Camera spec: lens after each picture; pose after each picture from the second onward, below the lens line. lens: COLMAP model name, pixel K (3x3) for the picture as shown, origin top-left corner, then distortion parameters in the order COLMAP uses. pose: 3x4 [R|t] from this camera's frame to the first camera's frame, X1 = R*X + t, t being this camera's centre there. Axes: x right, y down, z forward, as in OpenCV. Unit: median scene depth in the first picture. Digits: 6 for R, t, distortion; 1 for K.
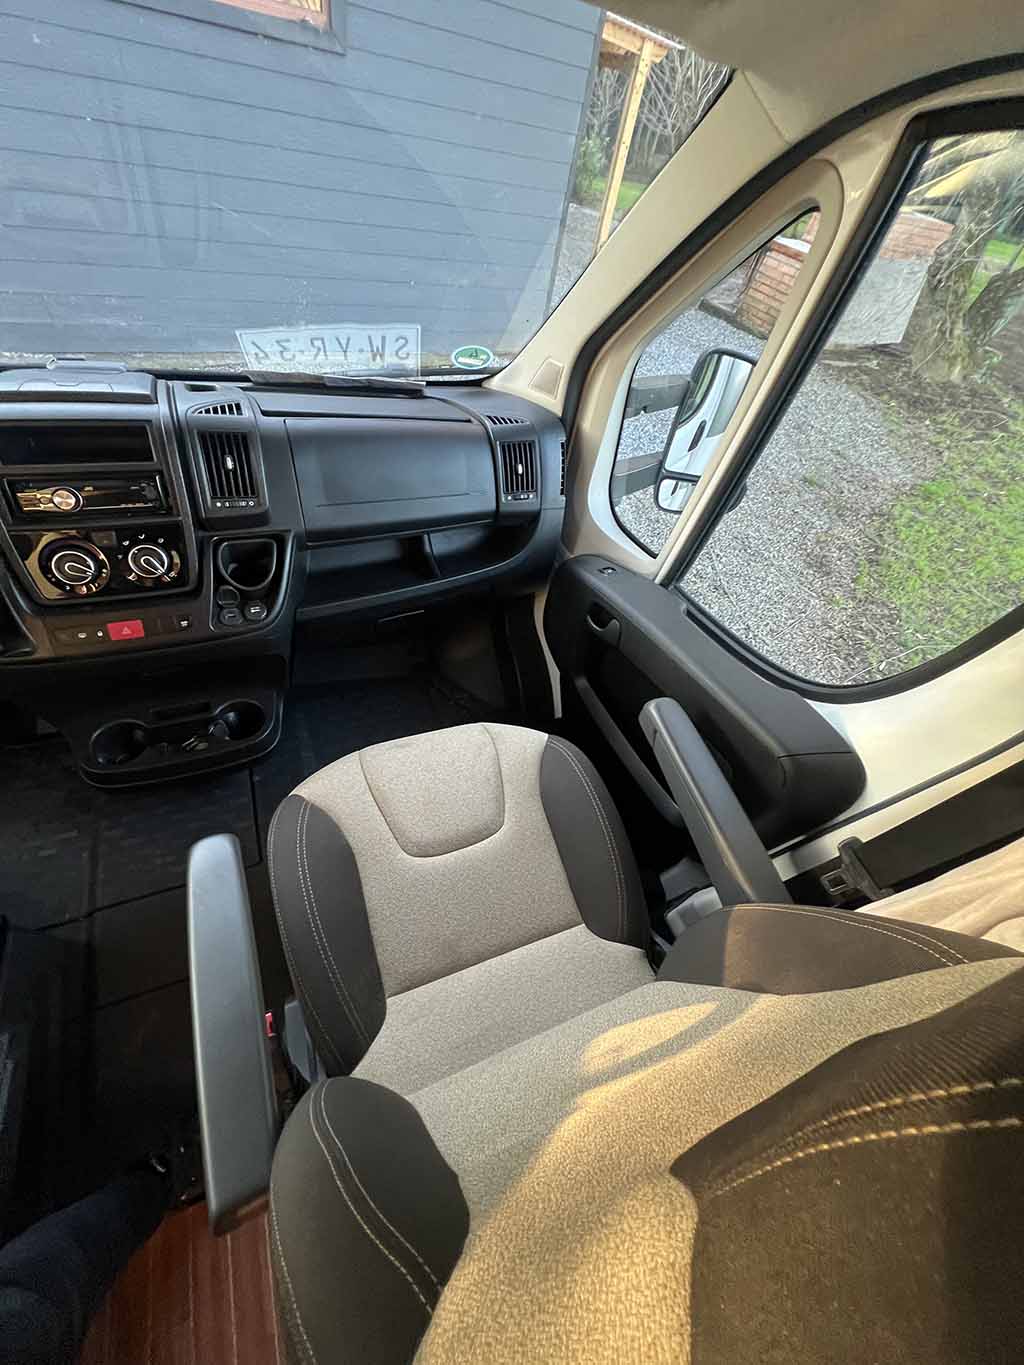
lens RADIAL K [[545.0, 0, 515.0], [0, 545.0, 679.4], [0, 0, 1]] dist [-0.001289, -0.000293]
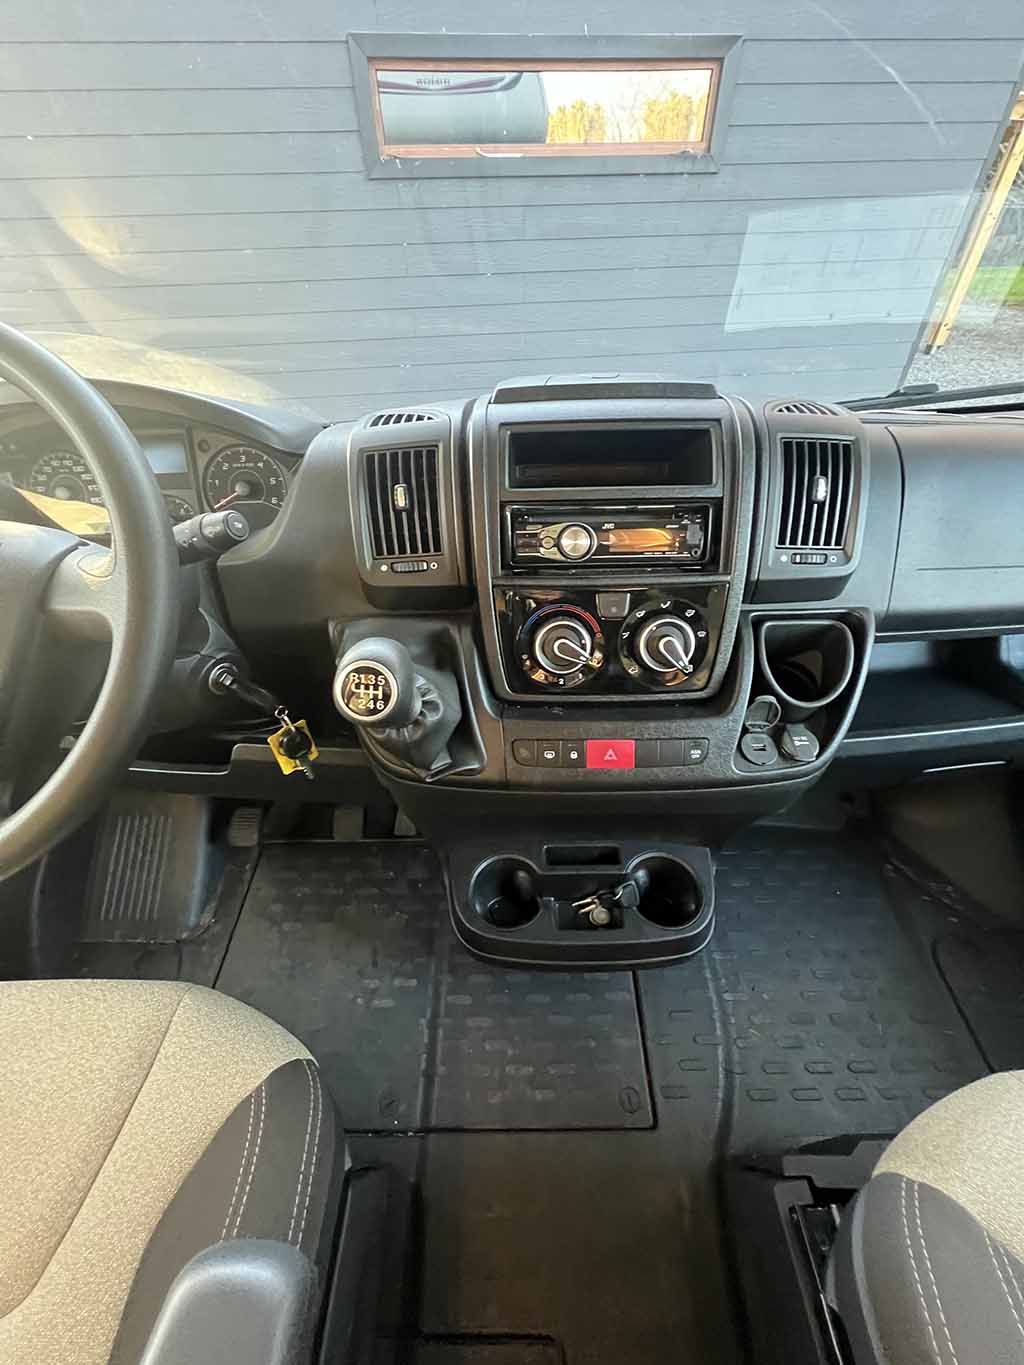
lens RADIAL K [[545.0, 0, 515.0], [0, 545.0, 679.4], [0, 0, 1]] dist [-0.001289, -0.000293]
pose [[0.908574, 0.094999, -0.406778, -0.560065], [-0.161846, 0.977793, -0.133142, -0.071905], [0.385096, 0.186805, 0.903772, 0.391635]]
